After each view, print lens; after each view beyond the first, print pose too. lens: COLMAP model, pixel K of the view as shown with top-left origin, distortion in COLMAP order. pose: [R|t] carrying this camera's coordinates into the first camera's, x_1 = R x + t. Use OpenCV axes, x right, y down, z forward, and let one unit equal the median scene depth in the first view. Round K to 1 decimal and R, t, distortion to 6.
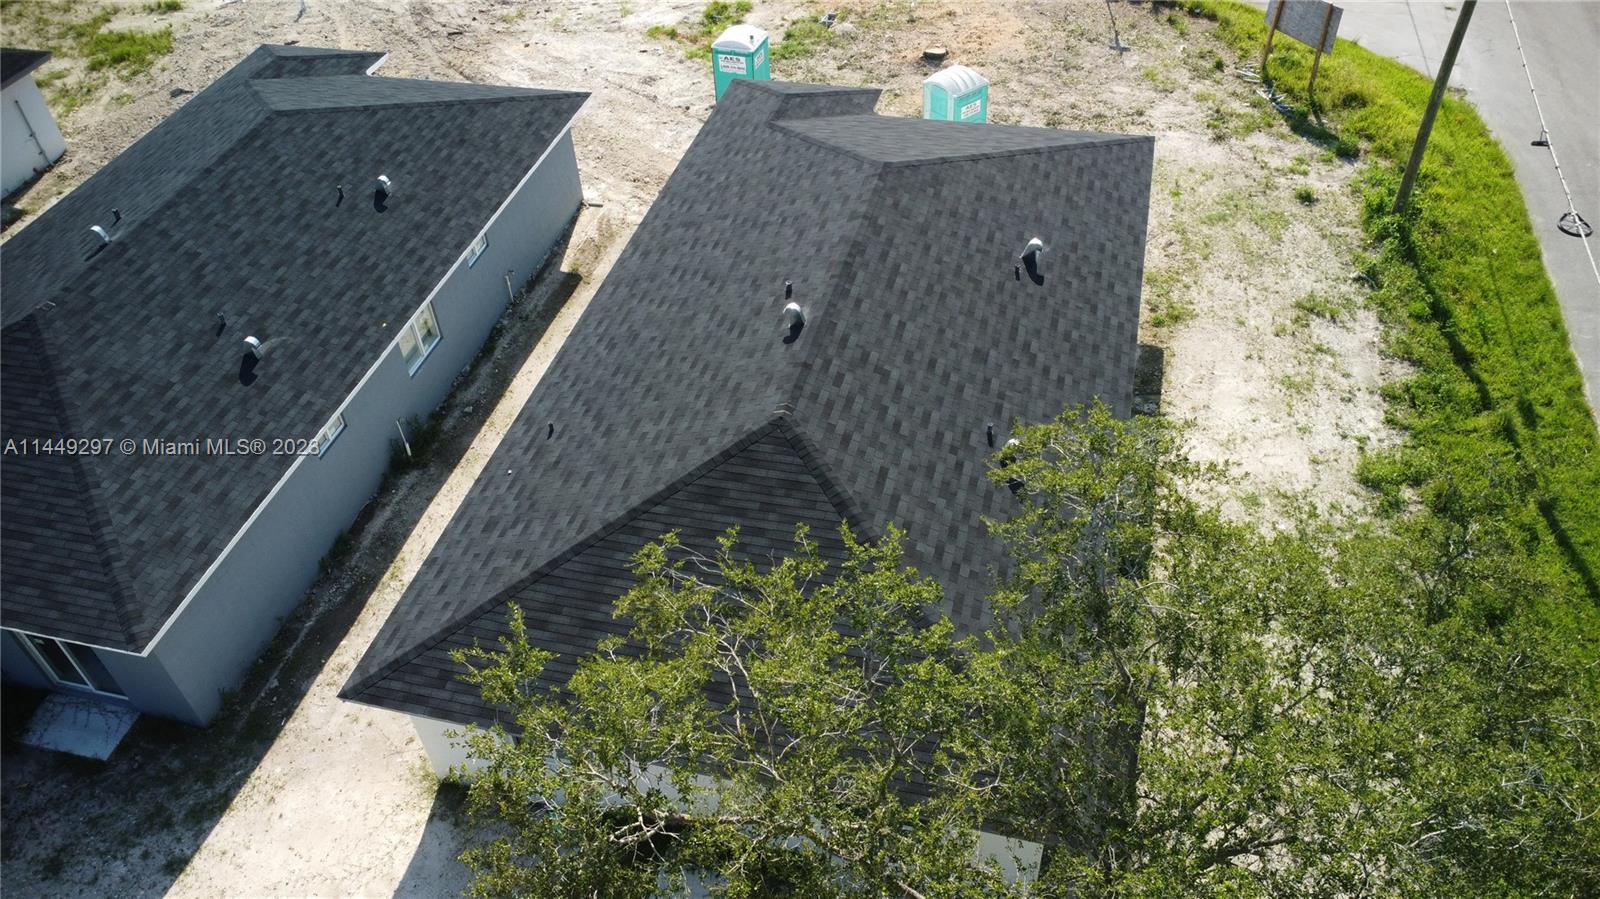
lens RADIAL K [[1193.9, 0, 797.9], [0, 1193.9, 449.2], [0, 0, 1]] dist [0.001298, 0.001951]
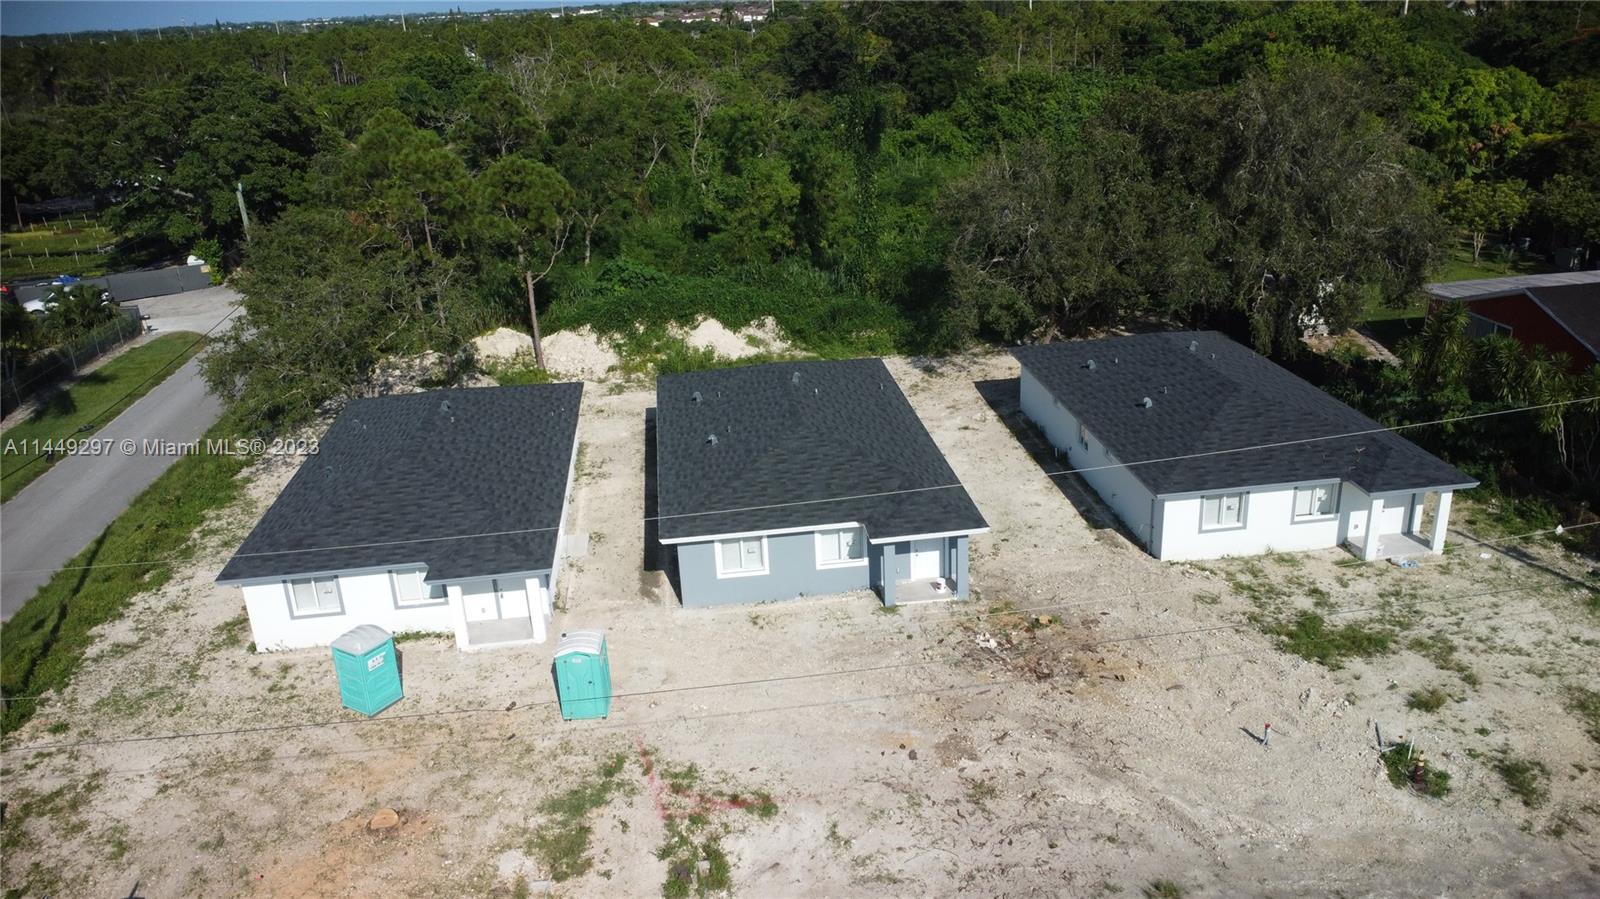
lens RADIAL K [[1193.9, 0, 793.5], [0, 1193.9, 452.2], [0, 0, 1]] dist [0.001298, 0.001951]
pose [[-0.928805, 0.218505, -0.299295, 0.052318], [-0.173285, 0.457819, 0.871994, -1.400390], [0.327558, 0.861776, -0.387361, 1.388539]]
